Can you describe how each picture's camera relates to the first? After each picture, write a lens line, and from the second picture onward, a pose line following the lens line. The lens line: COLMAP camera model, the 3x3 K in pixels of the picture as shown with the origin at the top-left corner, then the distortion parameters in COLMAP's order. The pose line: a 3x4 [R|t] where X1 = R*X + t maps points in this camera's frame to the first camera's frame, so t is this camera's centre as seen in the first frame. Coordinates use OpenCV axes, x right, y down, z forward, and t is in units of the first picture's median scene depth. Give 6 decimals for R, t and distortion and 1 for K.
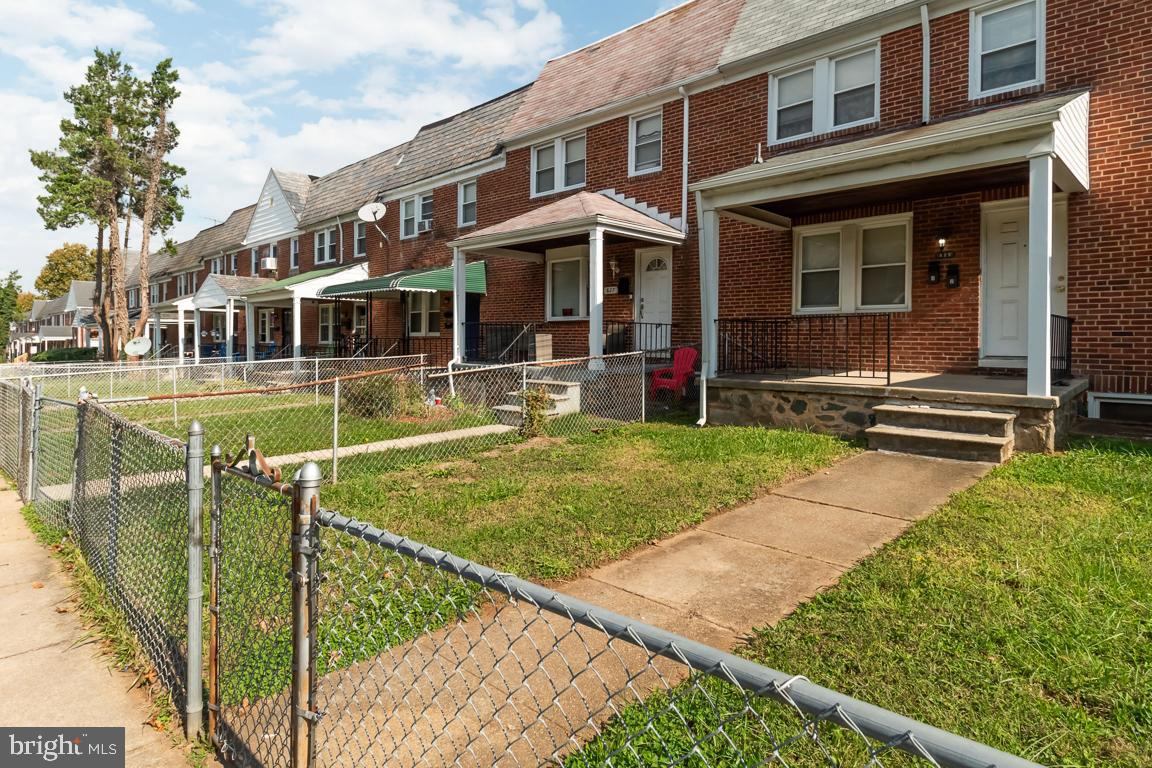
lens RADIAL K [[623.1, 0, 551.8], [0, 623.1, 349.6], [0, 0, 1]] dist [-0.002610, -0.001747]
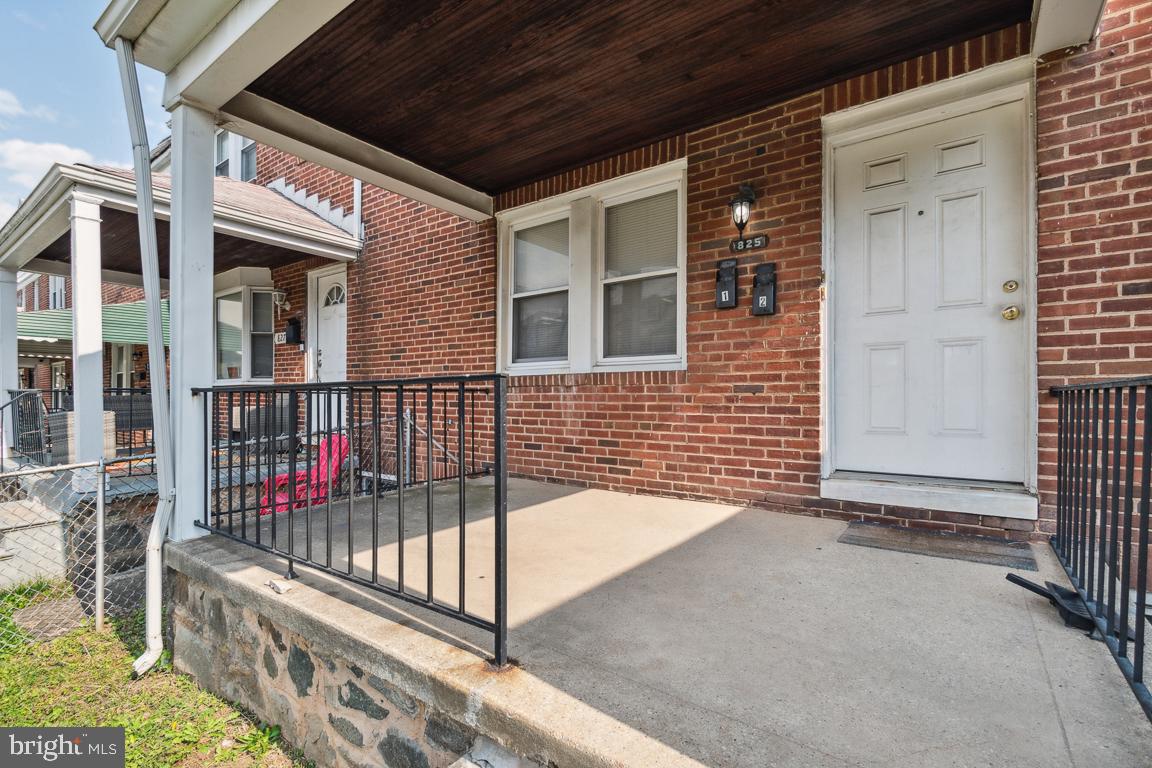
lens RADIAL K [[528.2, 0, 552.4], [0, 528.2, 403.6], [0, 0, 1]] dist [0.001628, -0.000296]
pose [[0.988963, -0.006849, 0.148006, 0.425875], [0.007535, 0.999963, -0.004074, -0.035439], [-0.147973, 0.005145, 0.988978, 0.631878]]
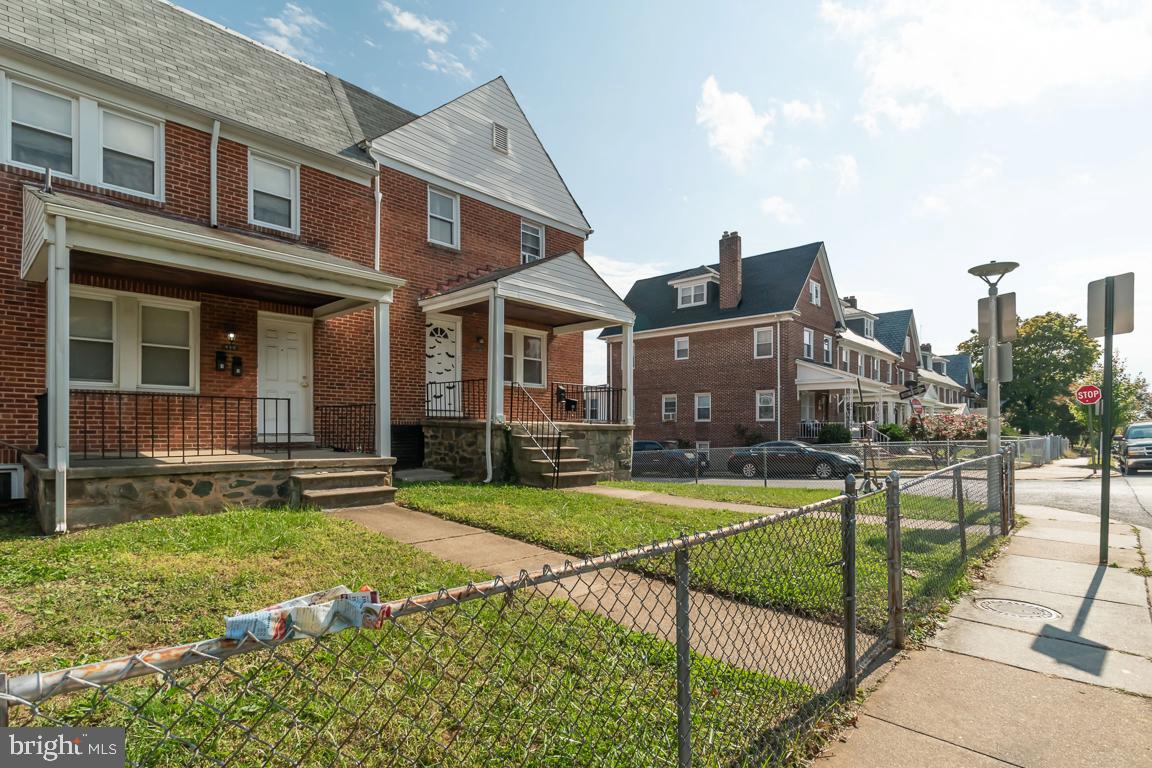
lens RADIAL K [[574.0, 0, 571.9], [0, 574.0, 427.9], [0, 0, 1]] dist [-0.002783, -0.001196]
pose [[-0.051401, -0.004334, 0.998669, -0.458225], [0.008625, 0.999951, 0.004784, -0.001418], [-0.998641, 0.008860, -0.051361, 0.412958]]
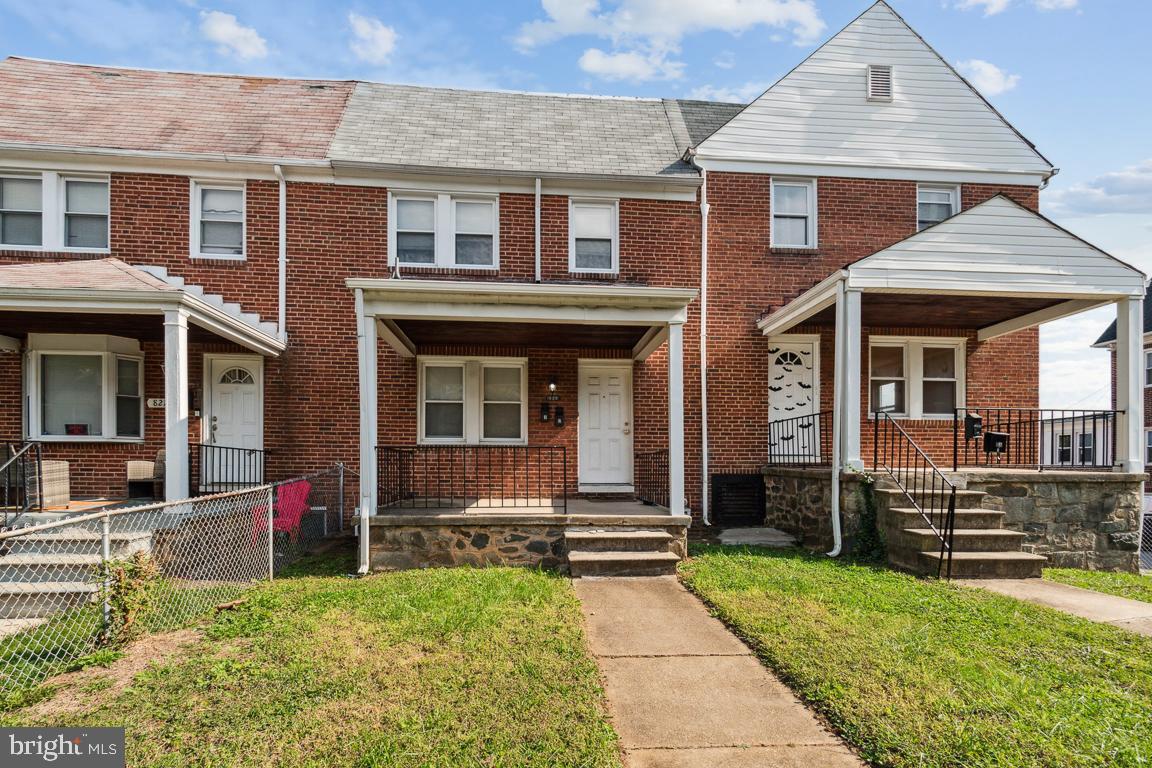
lens RADIAL K [[536.7, 0, 565.9], [0, 536.7, 472.7], [0, 0, 1]] dist [0.001279, -0.000914]
pose [[0.639905, -0.004007, 0.768443, -0.131155], [0.010341, 0.999941, -0.003397, -0.007284], [-0.768384, 0.010120, 0.639909, 0.326903]]
